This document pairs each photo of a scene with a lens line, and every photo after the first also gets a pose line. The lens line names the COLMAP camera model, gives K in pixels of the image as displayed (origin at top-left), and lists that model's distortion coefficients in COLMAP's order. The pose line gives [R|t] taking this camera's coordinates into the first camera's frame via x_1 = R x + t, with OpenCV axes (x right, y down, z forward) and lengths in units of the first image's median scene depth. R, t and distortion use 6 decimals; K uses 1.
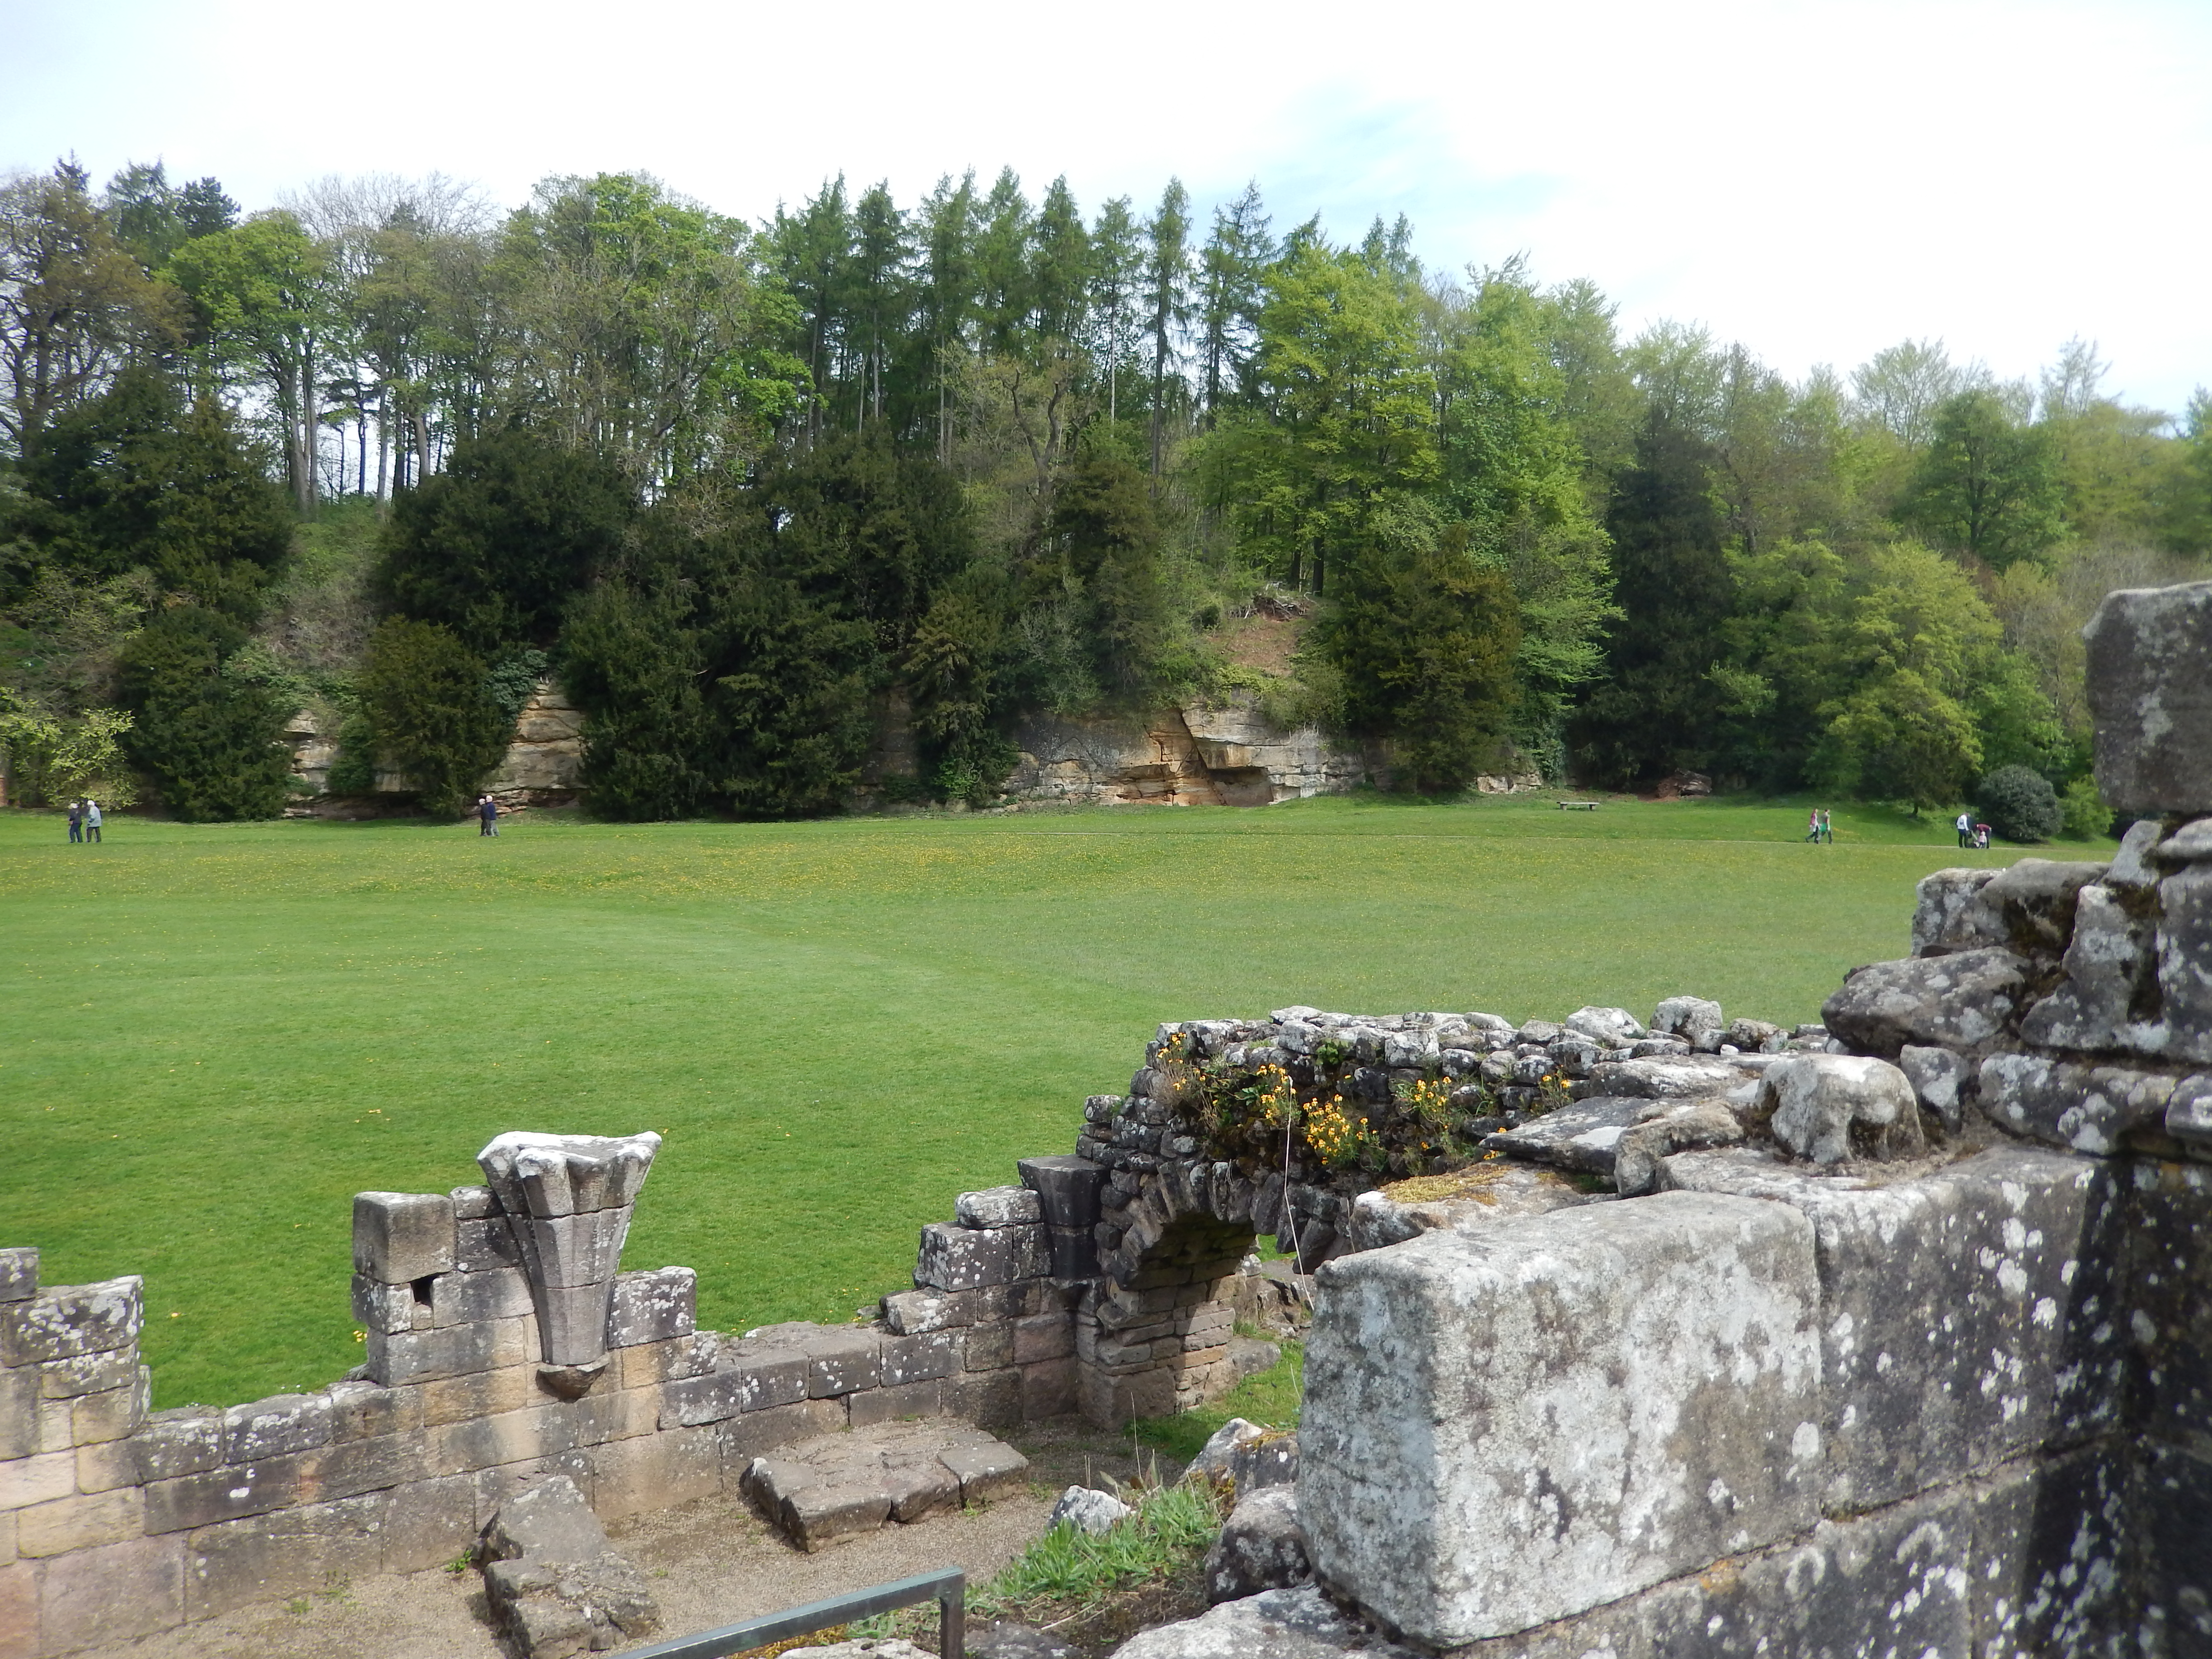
lens RADIAL K [[1693.3, 0, 1107.7], [0, 1693.3, 834.9], [0, 0, 1]] dist [-0.010819, 0.002334]
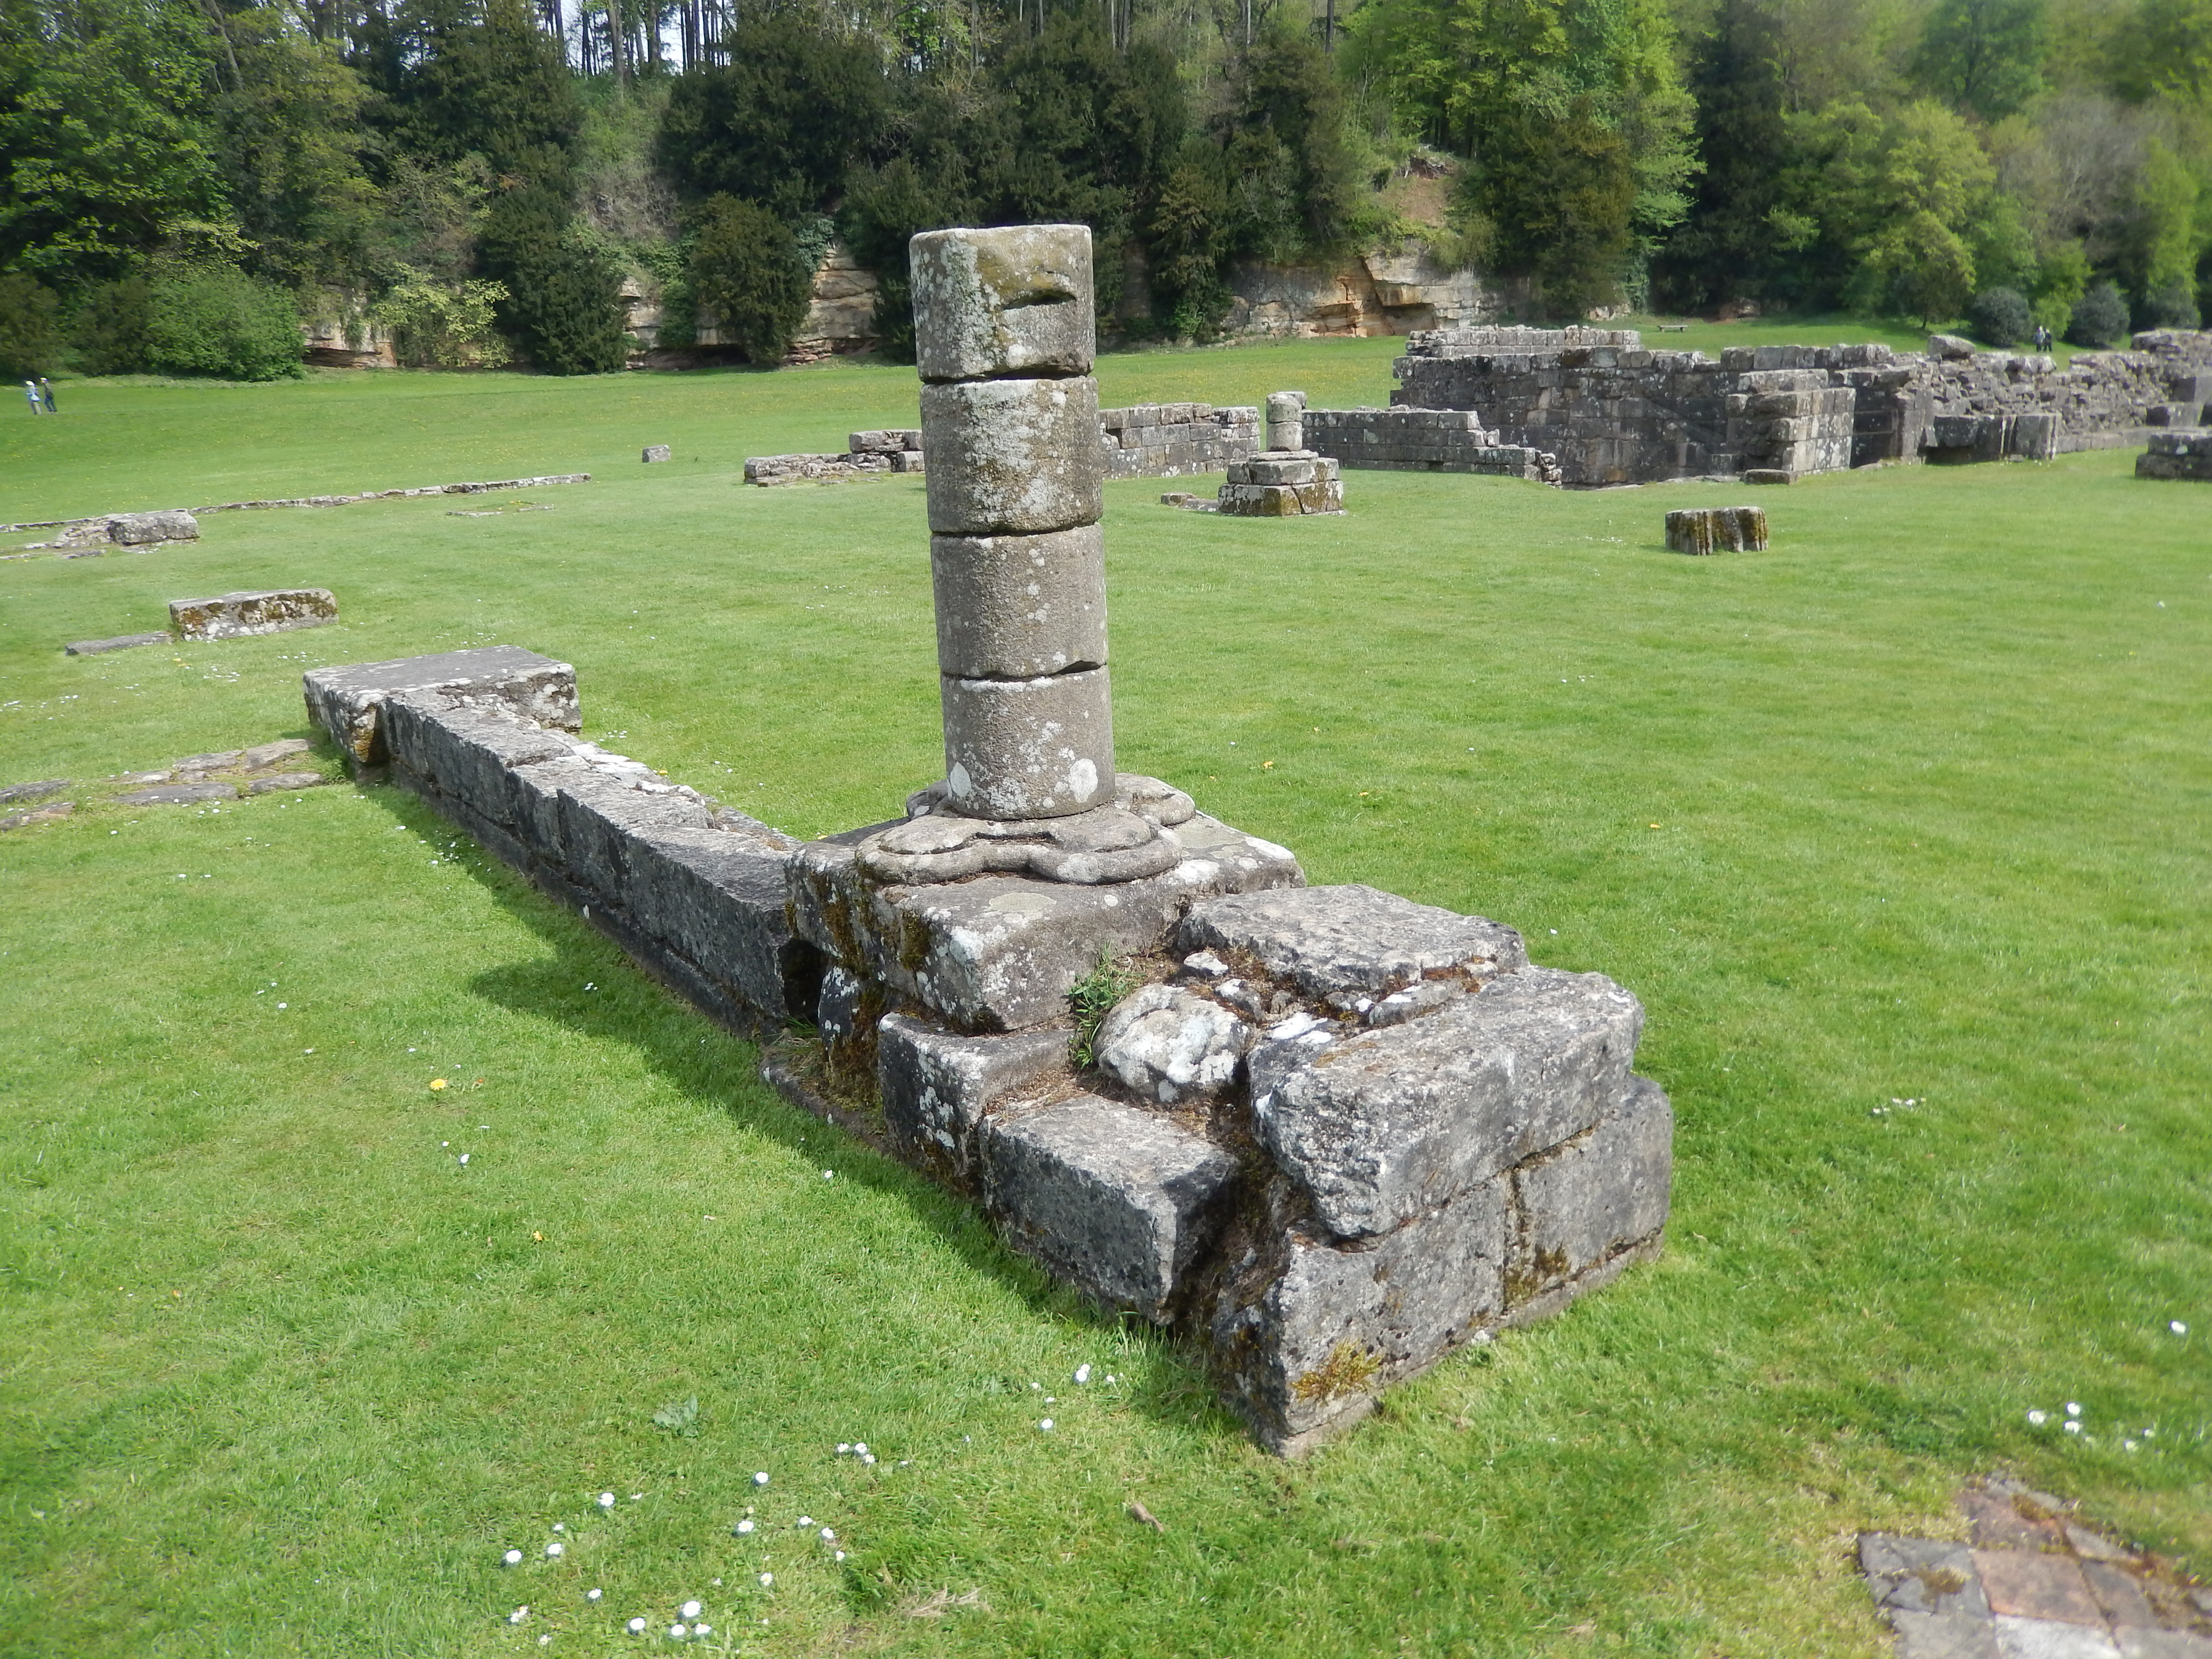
lens RADIAL K [[1693.3, 0, 1107.7], [0, 1693.3, 834.9], [0, 0, 1]] dist [-0.010819, 0.002334]
pose [[0.996162, -0.050602, 0.071417, -0.251846], [0.030461, 0.965363, 0.259126, 0.008702], [-0.082056, -0.255956, 0.963199, -0.295507]]
